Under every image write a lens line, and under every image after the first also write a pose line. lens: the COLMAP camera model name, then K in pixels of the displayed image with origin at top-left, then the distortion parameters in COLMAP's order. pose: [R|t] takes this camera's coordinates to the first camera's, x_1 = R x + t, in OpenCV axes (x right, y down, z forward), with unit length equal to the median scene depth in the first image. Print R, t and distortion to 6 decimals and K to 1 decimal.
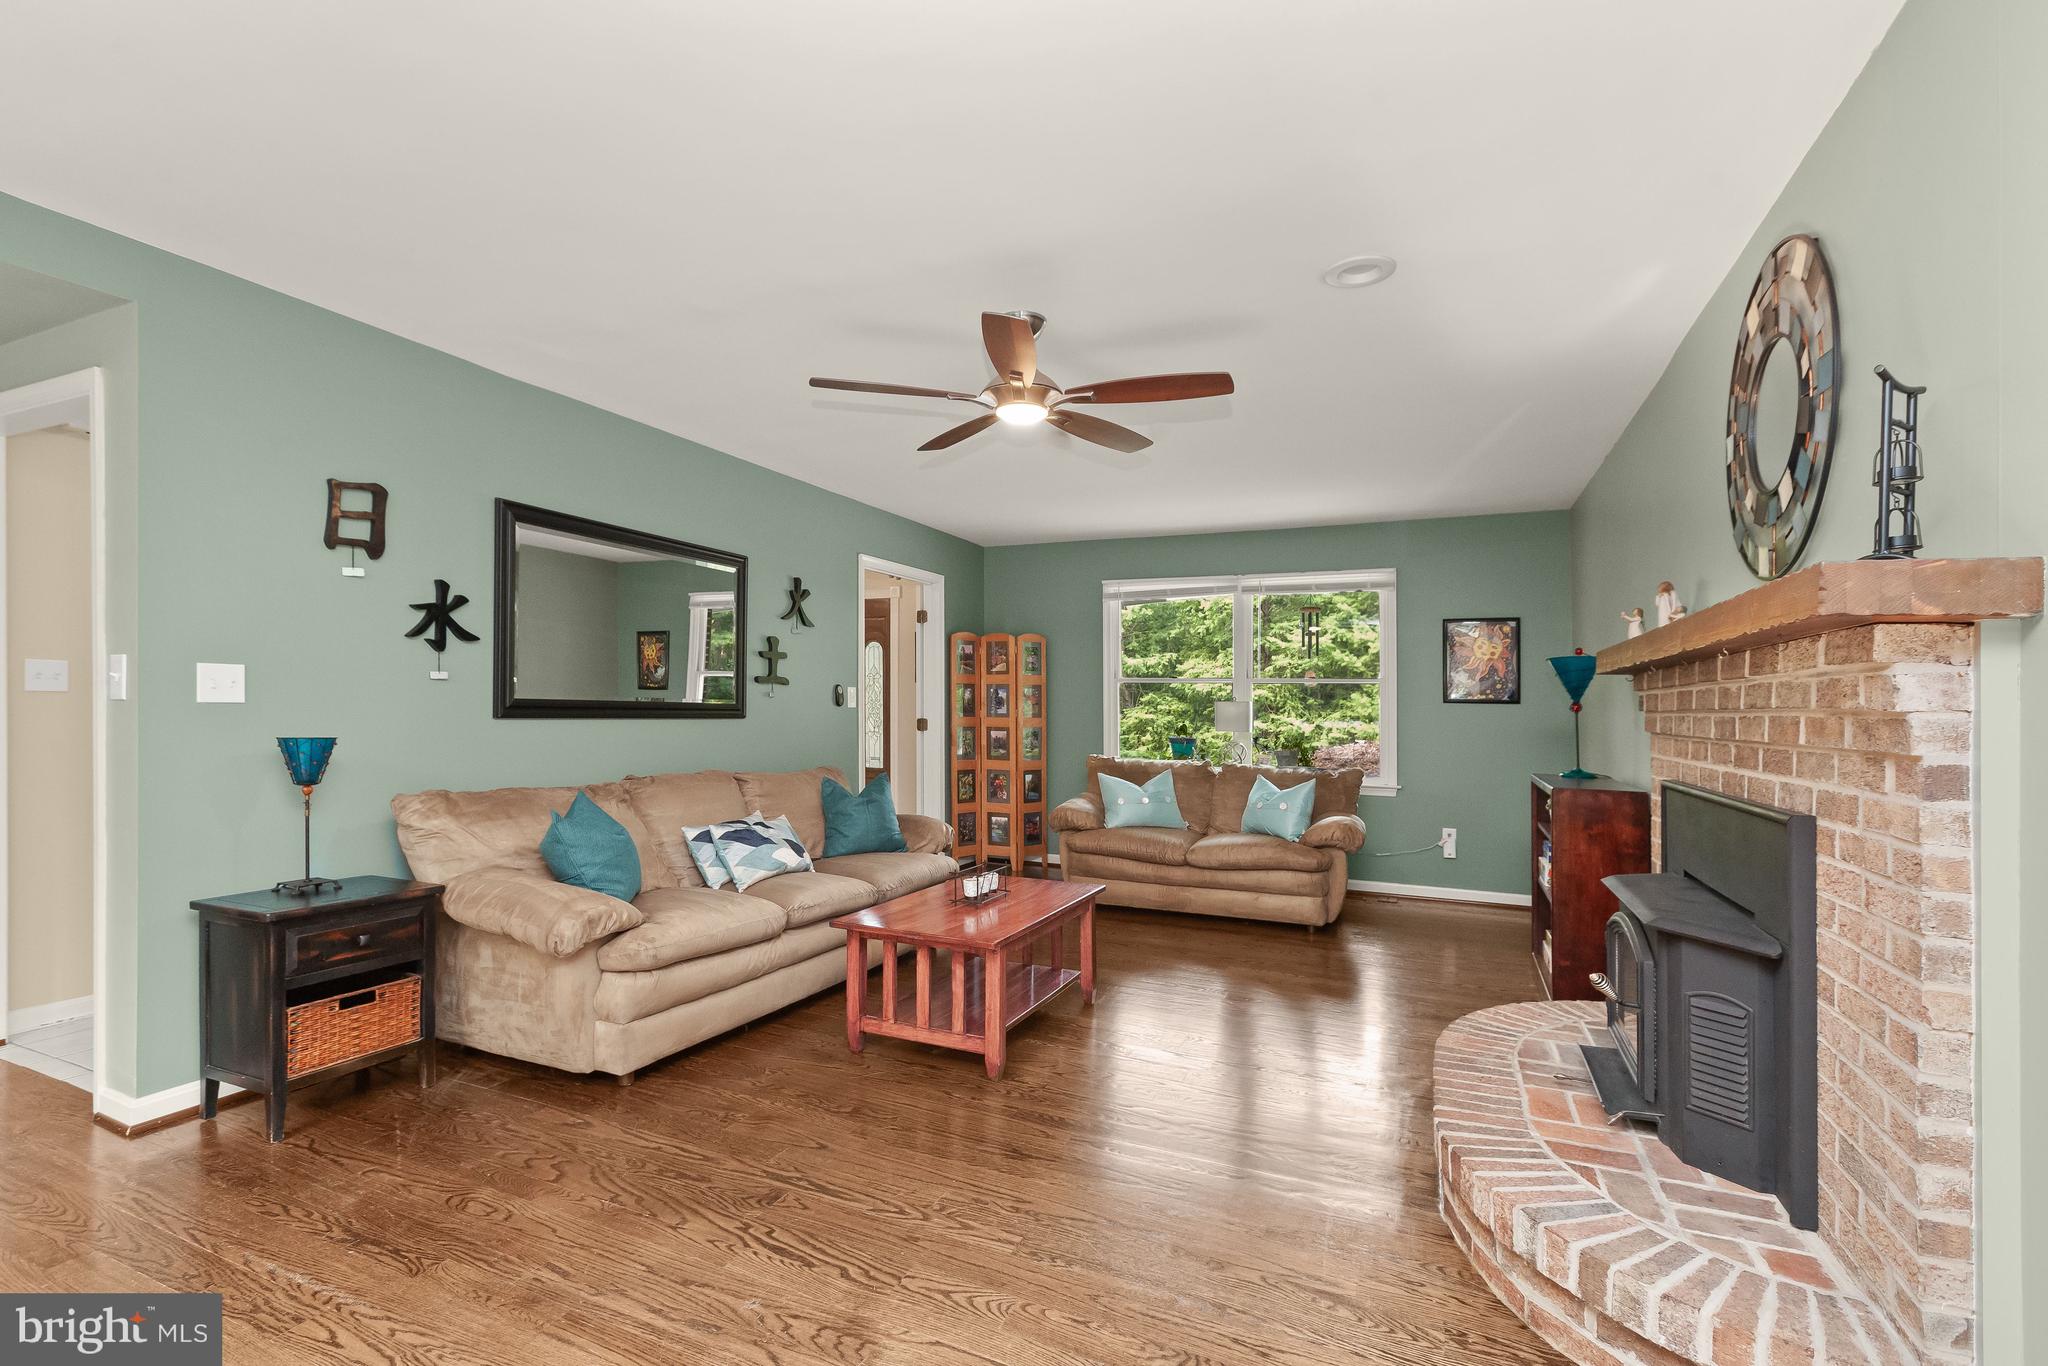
lens RADIAL K [[929.2, 0, 1021.4], [0, 929.2, 690.5], [0, 0, 1]] dist [0.002077, 0.000018]
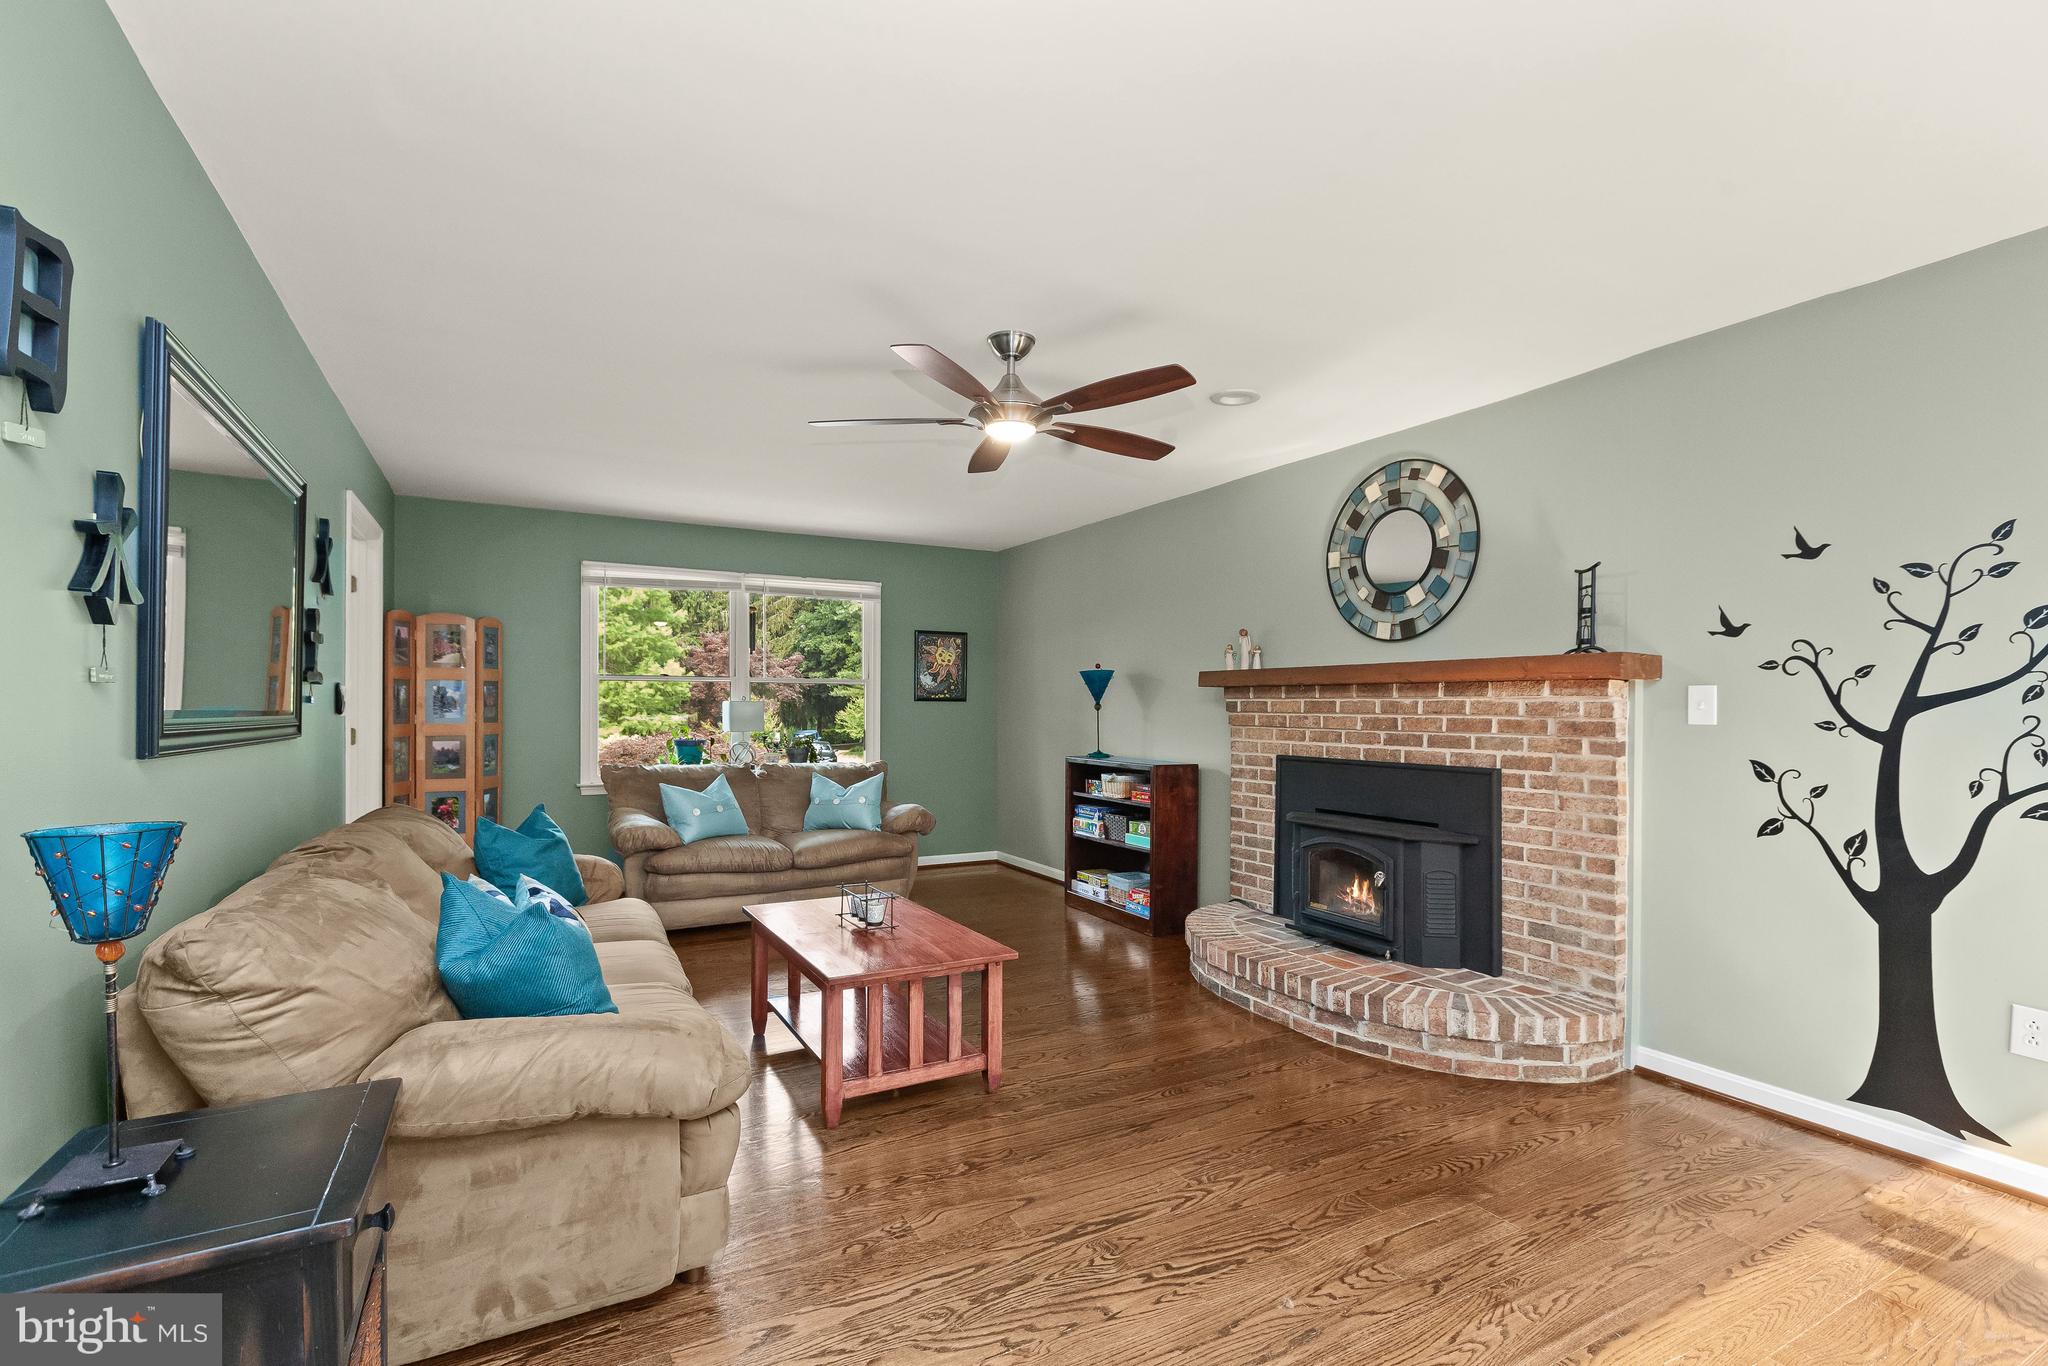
lens RADIAL K [[912.8, 0, 1024.0], [0, 912.8, 683.0], [0, 0, 1]] dist [-0.000701, -0.000178]
pose [[0.600515, 0.008784, 0.799565, -0.733572], [-0.011429, 0.999932, -0.002401, -0.016940], [-0.799532, -0.007697, 0.600575, 0.356914]]
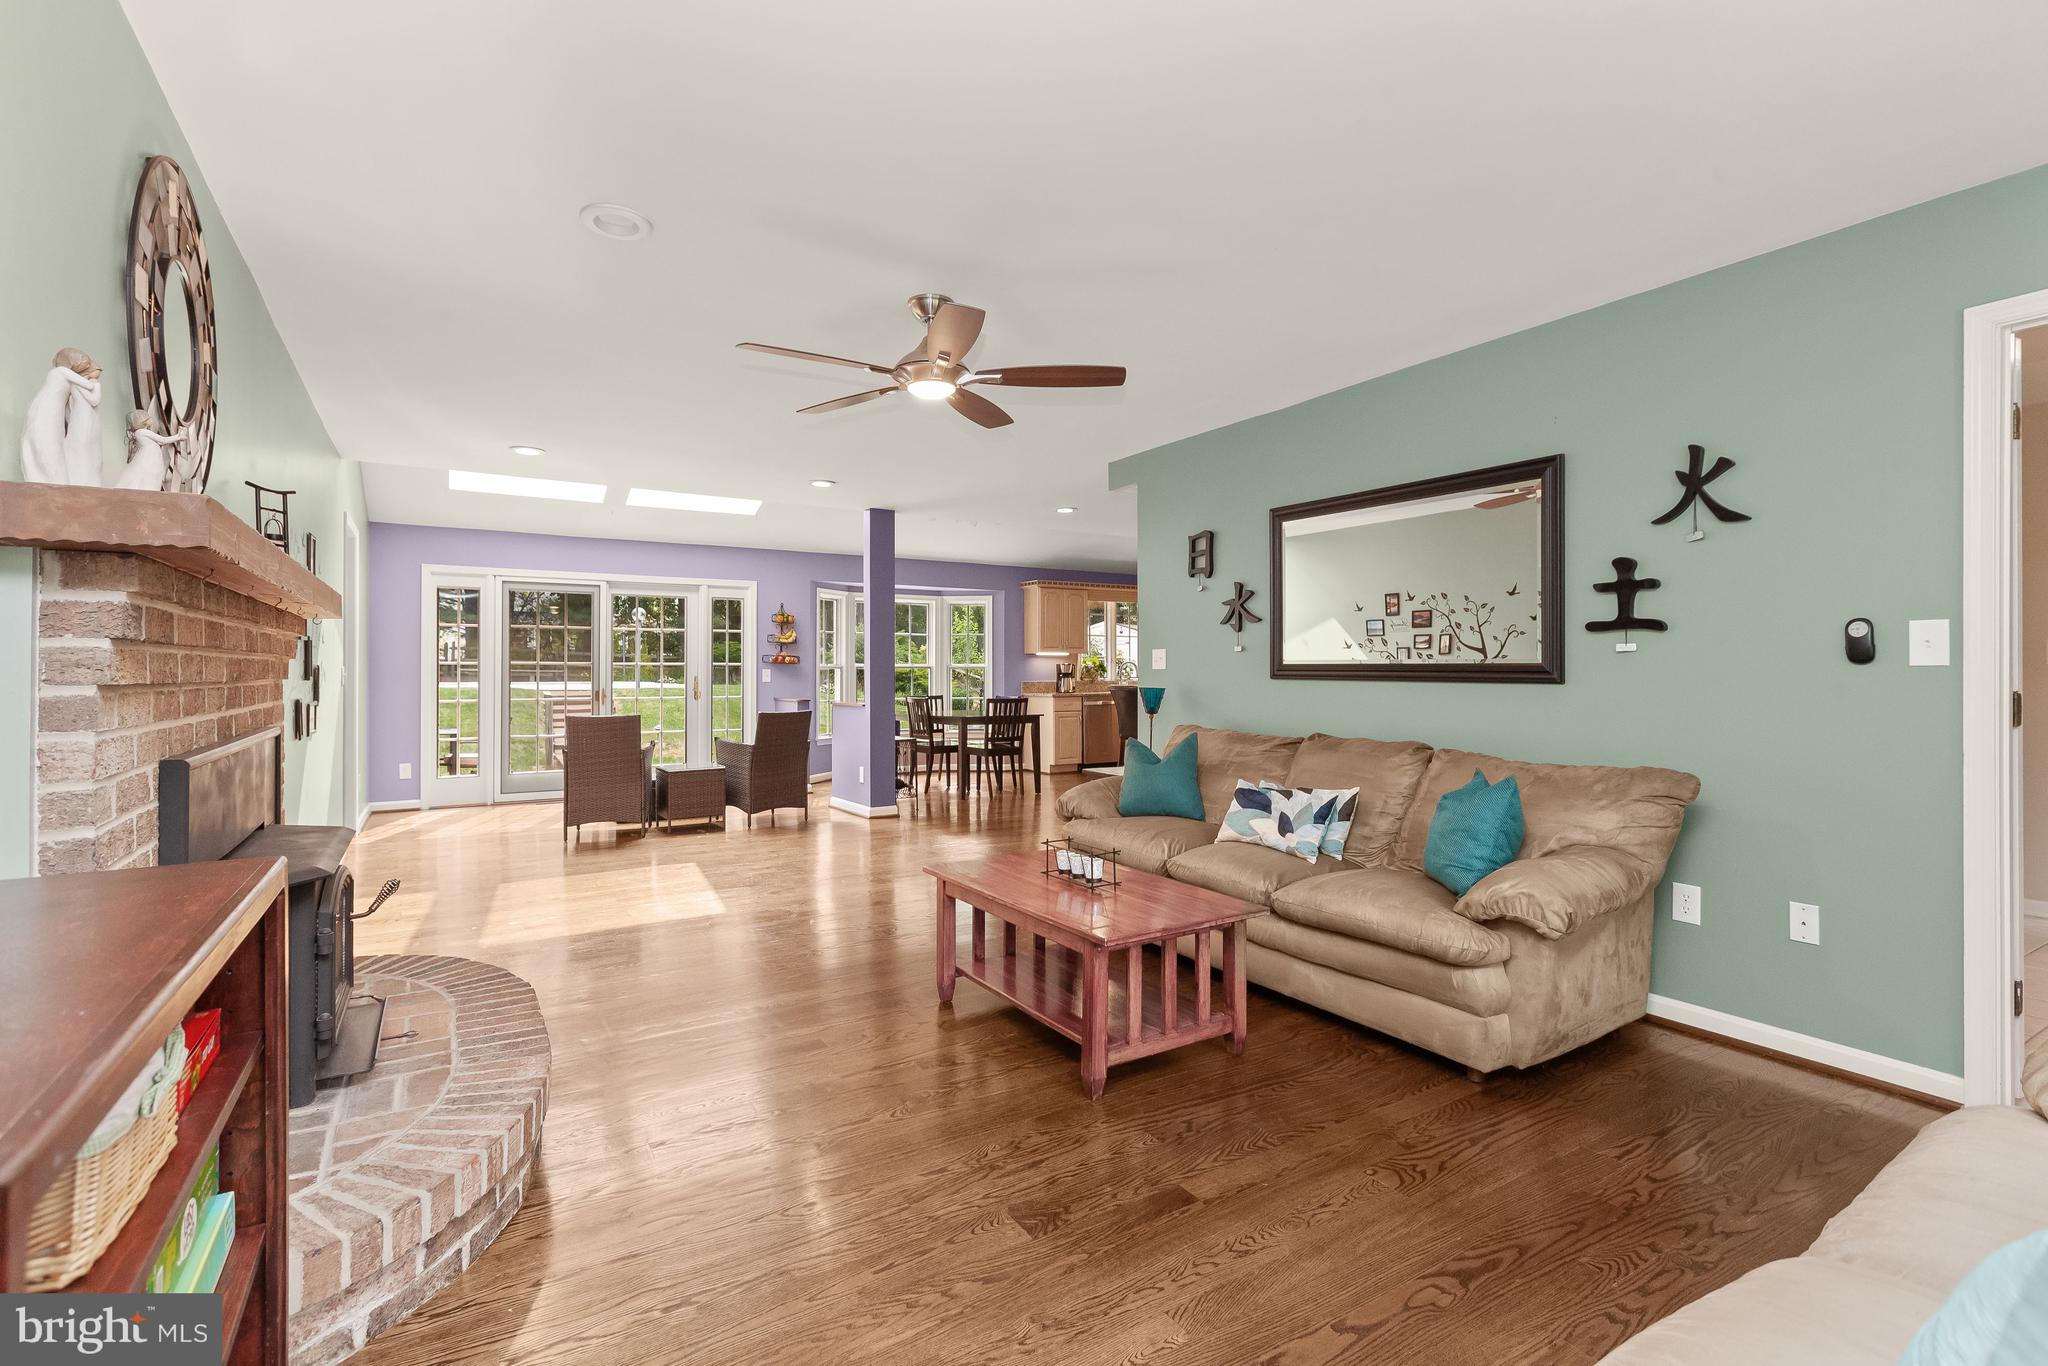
lens RADIAL K [[929.2, 0, 1021.4], [0, 929.2, 690.5], [0, 0, 1]] dist [0.002077, 0.000018]
pose [[-0.561117, 0.004275, -0.827725, 0.776792], [0.008218, 0.999966, -0.000406, 0.047815], [0.827696, -0.007030, -0.561133, 1.572809]]
